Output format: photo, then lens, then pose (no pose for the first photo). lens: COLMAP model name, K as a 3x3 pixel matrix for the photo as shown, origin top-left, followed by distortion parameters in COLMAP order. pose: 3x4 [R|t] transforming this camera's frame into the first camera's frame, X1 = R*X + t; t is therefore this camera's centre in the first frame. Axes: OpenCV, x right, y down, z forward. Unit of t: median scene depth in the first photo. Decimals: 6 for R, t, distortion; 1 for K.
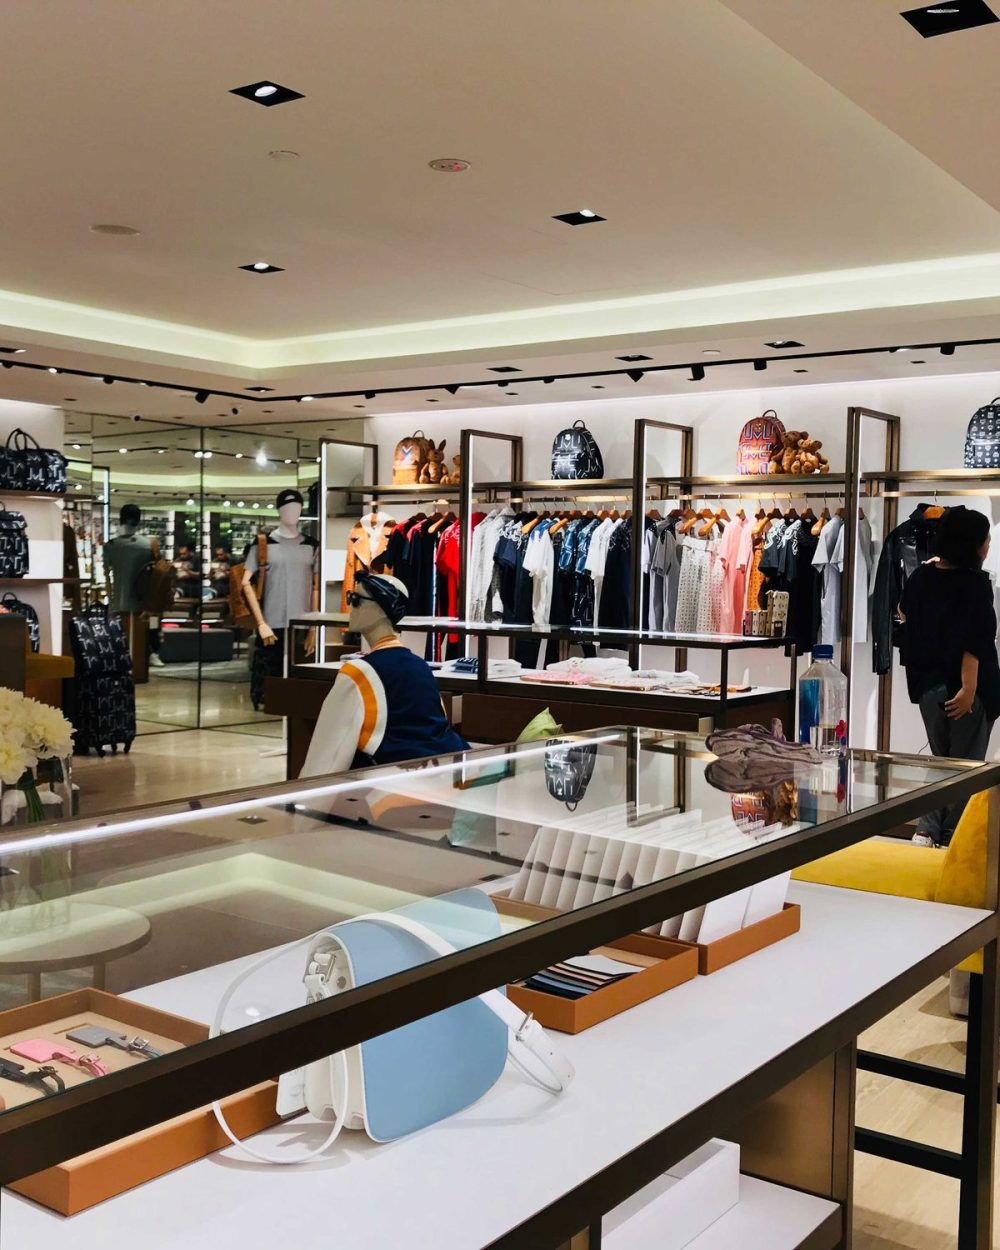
lens RADIAL K [[1355.6, 0, 500.0], [0, 1355.6, 625.0], [0, 0, 1]] dist [0.007755, -0.003560]
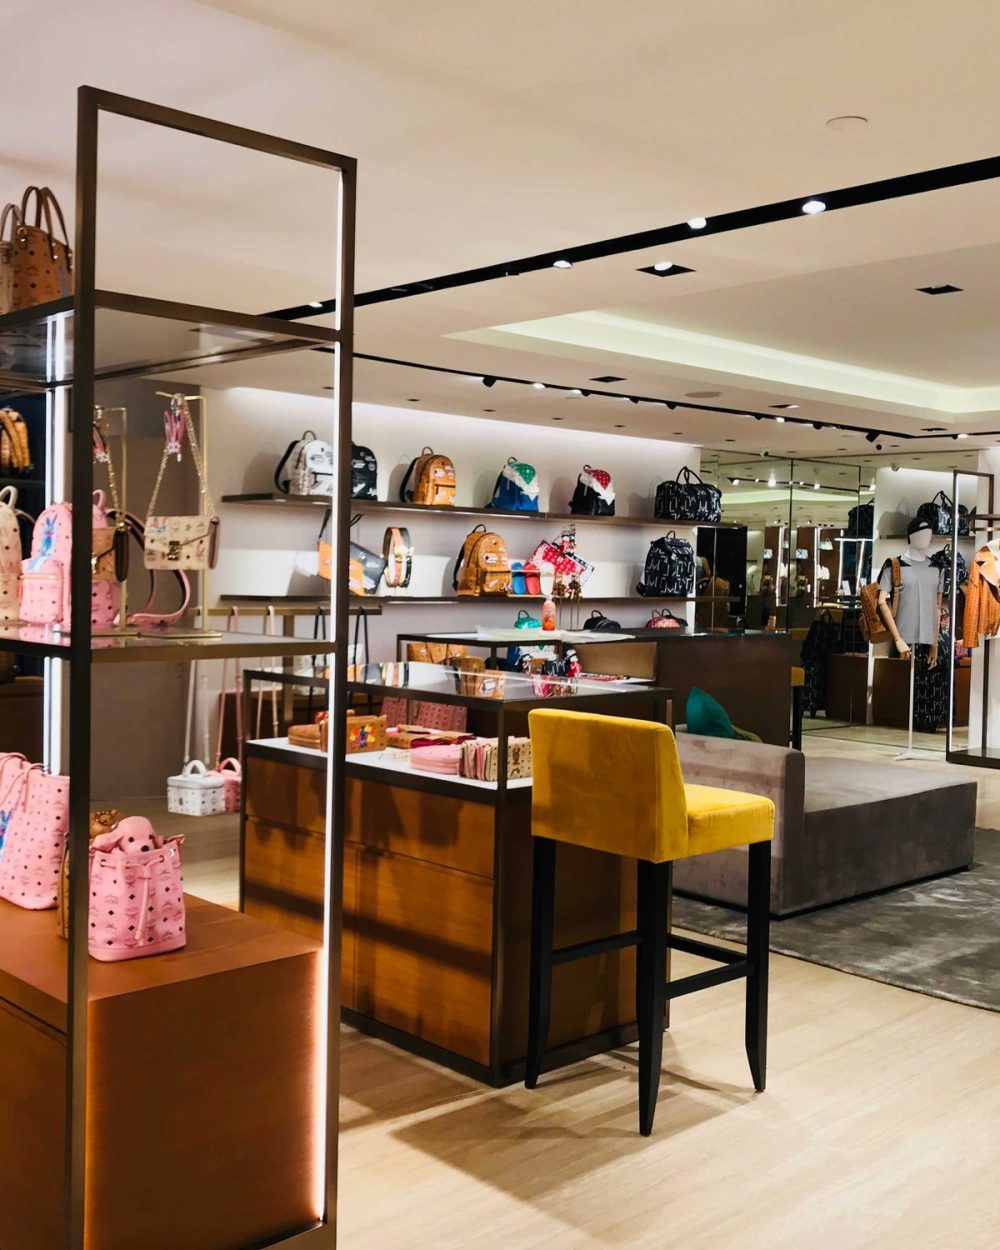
lens RADIAL K [[1355.6, 0, 500.0], [0, 1355.6, 625.0], [0, 0, 1]] dist [0.007755, -0.003560]
pose [[0.983908, 0.005984, -0.178573, -0.296444], [-0.006656, 0.999973, -0.003161, -0.006681], [0.178549, 0.004299, 0.983922, -0.143986]]
